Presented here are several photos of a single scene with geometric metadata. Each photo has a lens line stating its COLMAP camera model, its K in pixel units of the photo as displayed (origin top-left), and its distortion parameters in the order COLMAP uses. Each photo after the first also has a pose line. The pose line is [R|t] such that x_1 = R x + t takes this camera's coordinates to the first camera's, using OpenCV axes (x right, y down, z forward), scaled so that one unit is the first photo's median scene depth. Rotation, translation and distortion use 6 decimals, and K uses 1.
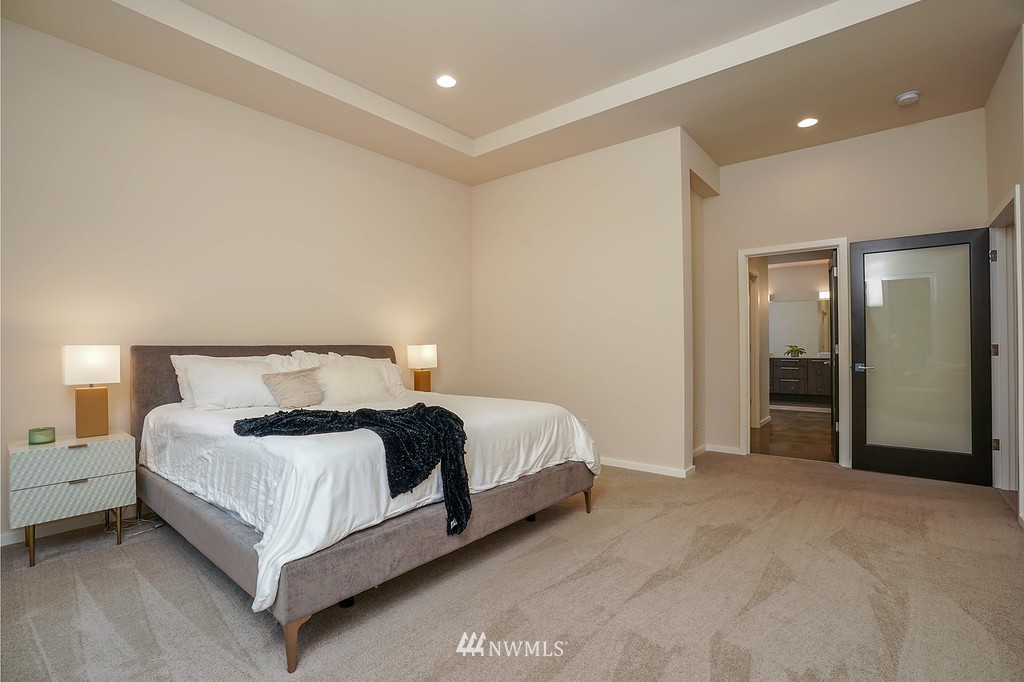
lens RADIAL K [[471.5, 0, 510.4], [0, 471.5, 345.4], [0, 0, 1]] dist [-0.045003, 0.013820]
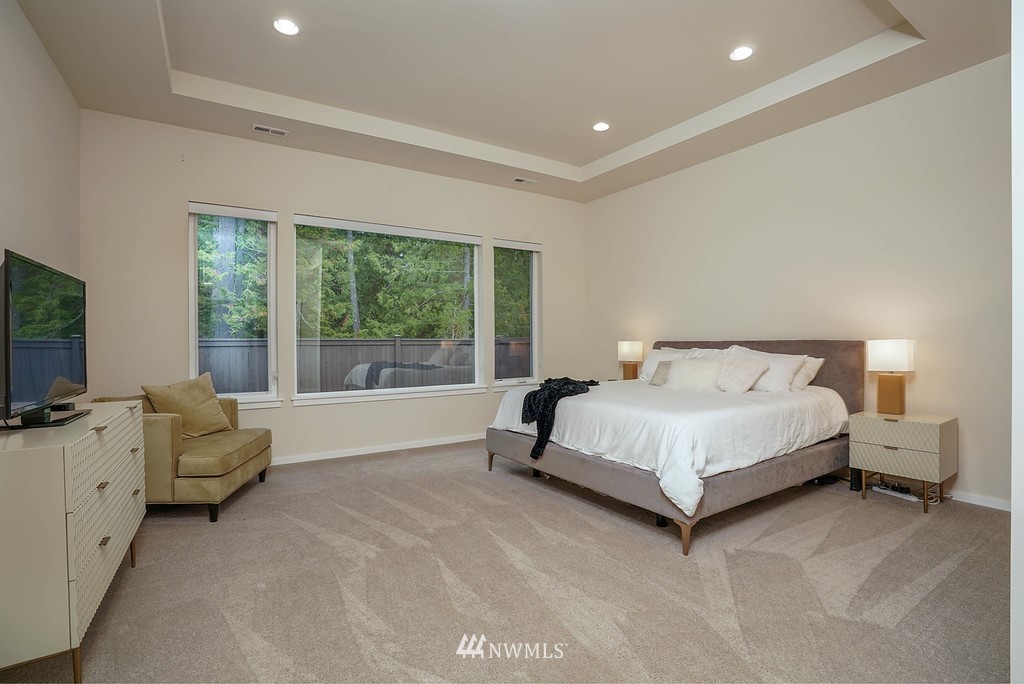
lens RADIAL K [[471.5, 0, 512.5], [0, 471.5, 343.2], [0, 0, 1]] dist [-0.045003, 0.013820]
pose [[-0.310358, 0.003777, -0.950612, 0.876905], [0.019117, 0.999815, -0.002268, -0.002062], [0.950428, -0.018877, -0.310372, 0.853276]]
